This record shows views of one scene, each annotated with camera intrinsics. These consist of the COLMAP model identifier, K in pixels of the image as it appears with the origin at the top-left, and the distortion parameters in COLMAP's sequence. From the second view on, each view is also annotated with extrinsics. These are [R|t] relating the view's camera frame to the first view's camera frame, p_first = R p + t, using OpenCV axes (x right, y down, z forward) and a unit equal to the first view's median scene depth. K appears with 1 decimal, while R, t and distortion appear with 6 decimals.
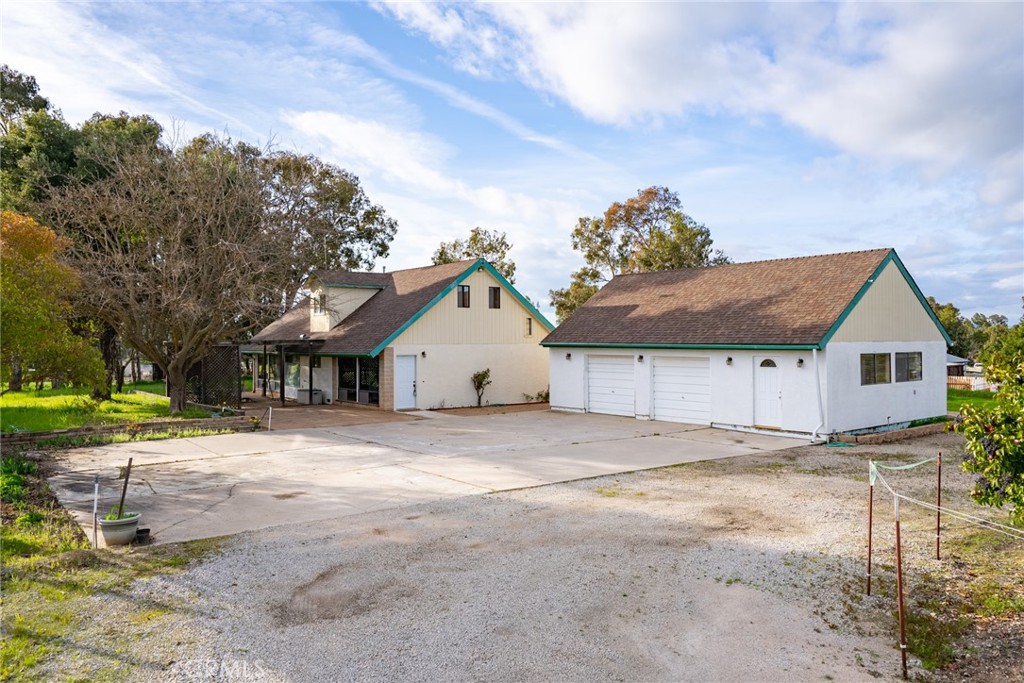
lens RADIAL K [[763.1, 0, 512.4], [0, 763.1, 343.5], [0, 0, 1]] dist [0.002494, 0.000729]
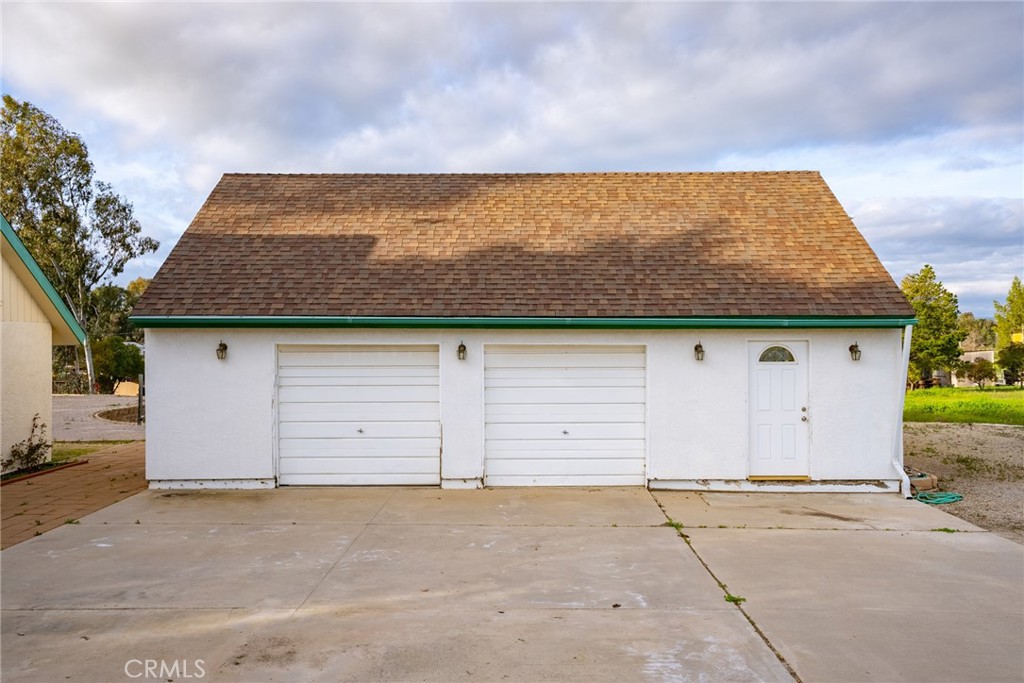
lens RADIAL K [[910.5, 0, 512.3], [0, 910.5, 340.5], [0, 0, 1]] dist [0.060489, 0.002455]
pose [[0.612356, -0.001878, 0.790580, -0.217692], [0.003049, 0.999995, 0.000014, 0.012561], [-0.790577, 0.002402, 0.612358, 0.612337]]
